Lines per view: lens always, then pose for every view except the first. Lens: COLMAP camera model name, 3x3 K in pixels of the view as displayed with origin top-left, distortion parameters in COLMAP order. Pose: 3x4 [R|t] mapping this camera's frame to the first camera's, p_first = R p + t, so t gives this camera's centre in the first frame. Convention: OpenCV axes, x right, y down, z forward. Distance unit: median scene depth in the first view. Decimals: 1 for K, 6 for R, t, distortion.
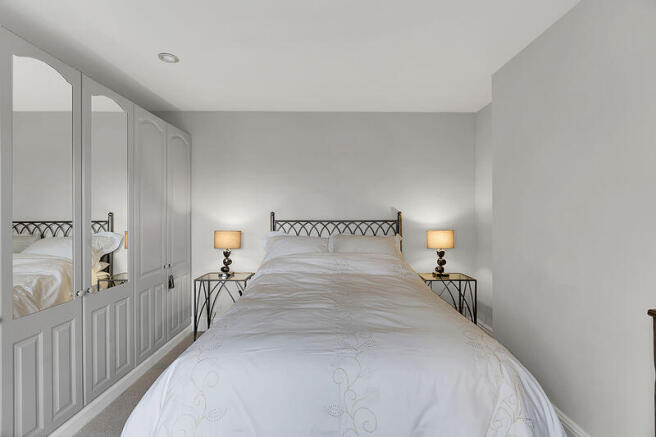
lens RADIAL K [[297.6, 0, 328.8], [0, 297.6, 216.9], [0, 0, 1]] dist [0.003297, 0.000250]
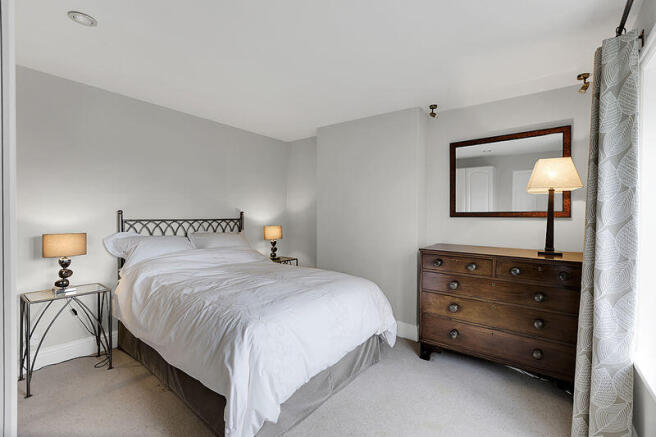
lens RADIAL K [[297.6, 0, 322.0], [0, 297.6, 217.2], [0, 0, 1]] dist [0.003297, 0.000250]
pose [[0.626993, -0.002709, 0.779020, -0.526295], [-0.000464, 0.999992, 0.003852, 0.000450], [-0.779025, -0.002777, 0.626987, -0.014715]]
